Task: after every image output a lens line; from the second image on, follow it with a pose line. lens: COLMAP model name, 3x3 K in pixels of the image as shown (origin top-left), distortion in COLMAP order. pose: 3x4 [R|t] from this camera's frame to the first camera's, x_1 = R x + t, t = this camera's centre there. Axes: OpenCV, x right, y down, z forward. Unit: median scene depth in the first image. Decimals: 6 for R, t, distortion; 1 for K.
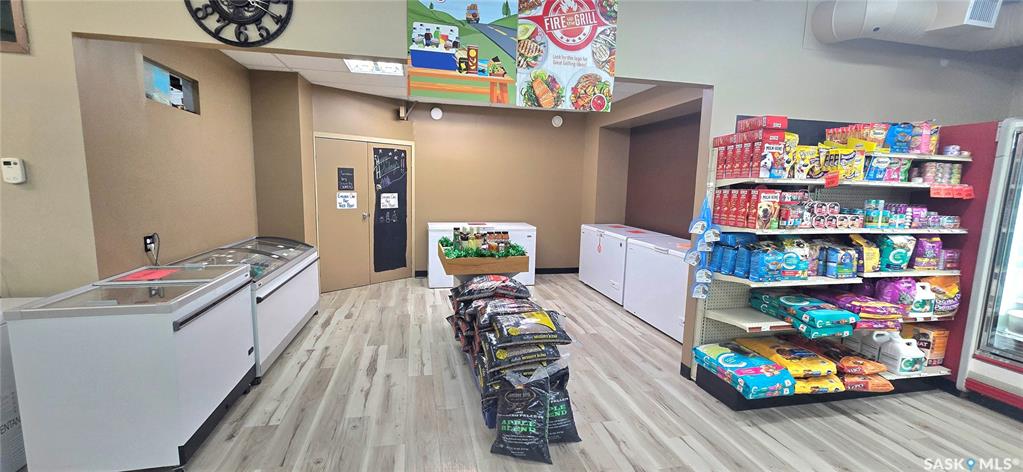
lens RADIAL K [[416.8, 0, 511.0], [0, 416.8, 238.1], [0, 0, 1]] dist [-0.000935, -0.000191]
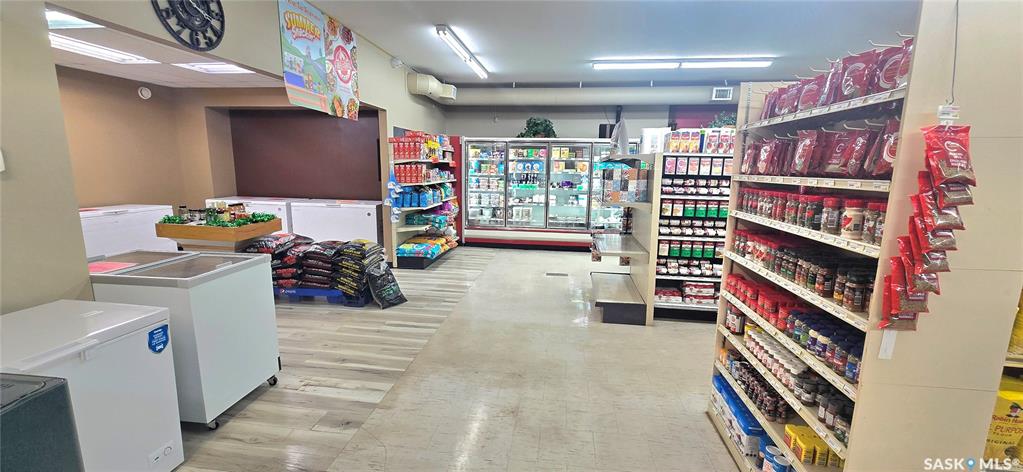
lens RADIAL K [[416.8, 0, 511.6], [0, 416.8, 237.8], [0, 0, 1]] dist [-0.000935, -0.000191]
pose [[0.335886, -0.178696, 0.924796, -1.287197], [0.119248, 0.982006, 0.146440, -0.002785], [-0.934323, 0.061093, 0.351151, -0.181320]]
